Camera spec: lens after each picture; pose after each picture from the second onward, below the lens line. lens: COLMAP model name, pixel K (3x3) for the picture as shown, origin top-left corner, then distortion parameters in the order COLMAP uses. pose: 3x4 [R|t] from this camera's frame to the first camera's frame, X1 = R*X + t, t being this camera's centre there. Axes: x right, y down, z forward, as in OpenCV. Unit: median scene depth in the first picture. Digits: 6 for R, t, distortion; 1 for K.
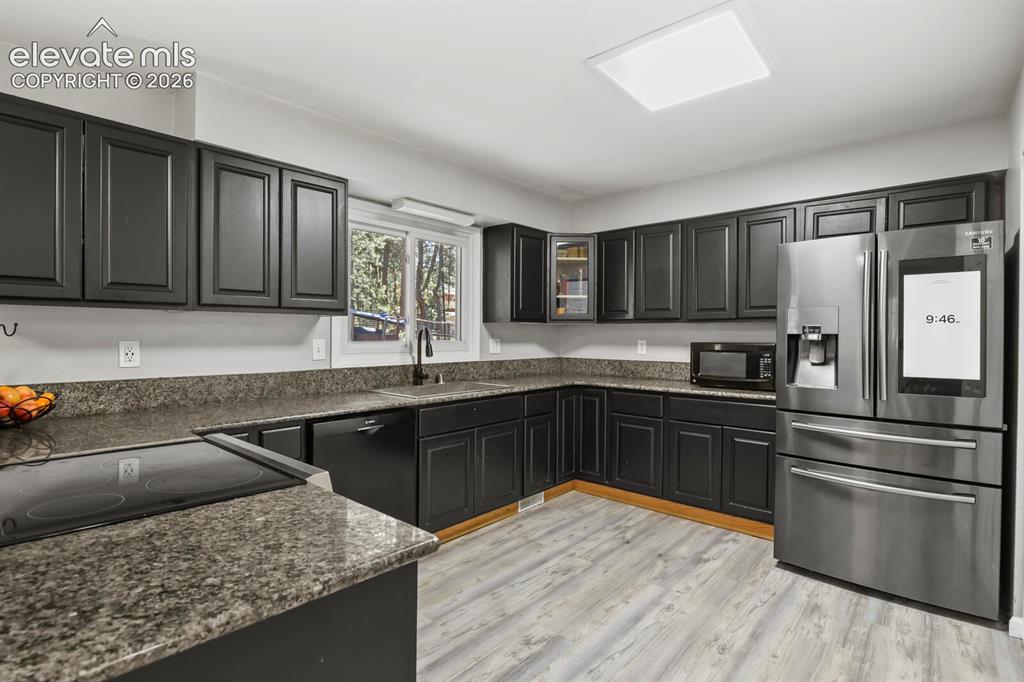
lens RADIAL K [[513.6, 0, 512.0], [0, 513.6, 341.0], [0, 0, 1]] dist [0.032357, -0.000260]
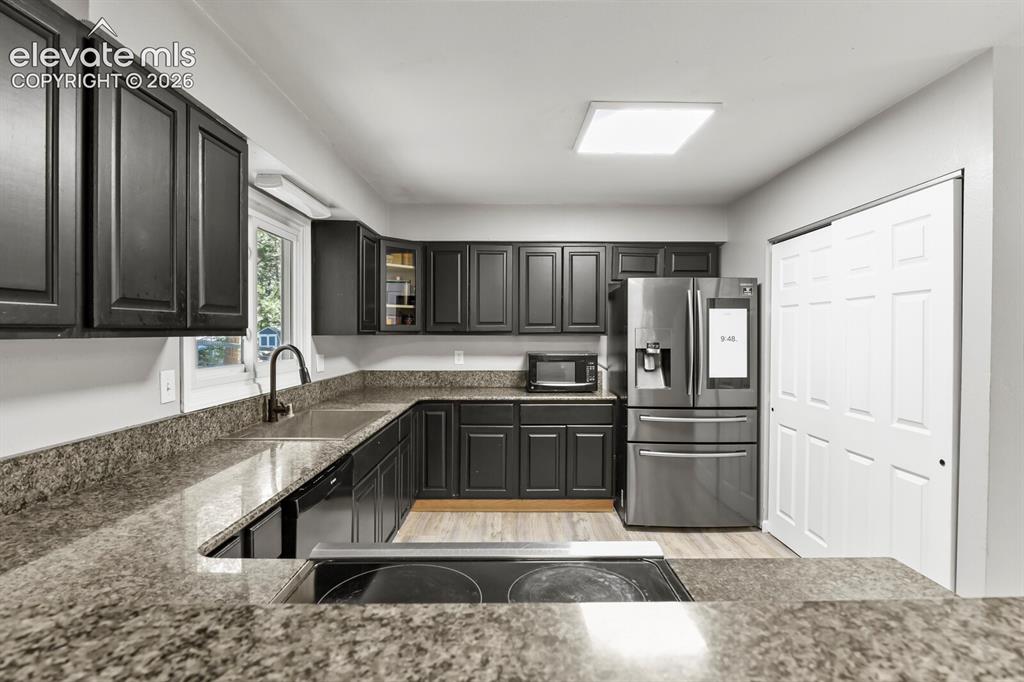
lens RADIAL K [[513.6, 0, 512.0], [0, 513.6, 341.0], [0, 0, 1]] dist [0.032357, -0.000260]
pose [[0.746805, -0.014700, 0.664880, -0.459754], [0.009737, 0.999890, 0.011171, -0.041137], [-0.664971, -0.001868, 0.746867, 0.209958]]
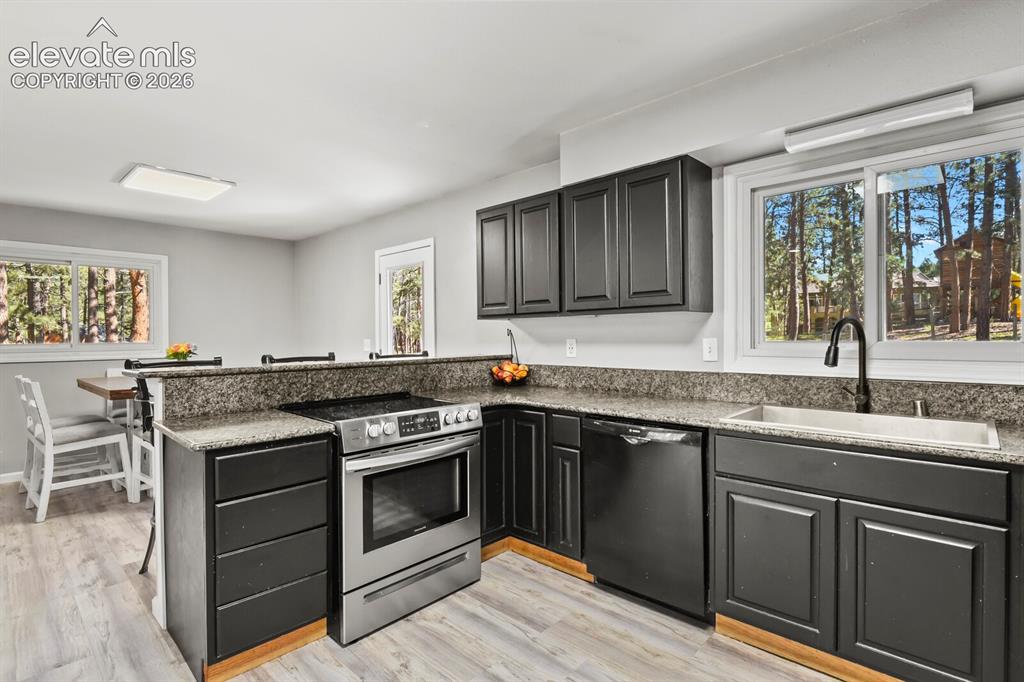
lens RADIAL K [[485.0, 0, 512.0], [0, 485.0, 341.0], [0, 0, 1]] dist [-0.000142, -0.000035]
pose [[-0.032075, 0.007851, -0.999455, 0.447717], [-0.001794, 0.999967, 0.007912, -0.004014], [0.999484, 0.002046, -0.032060, 0.647895]]
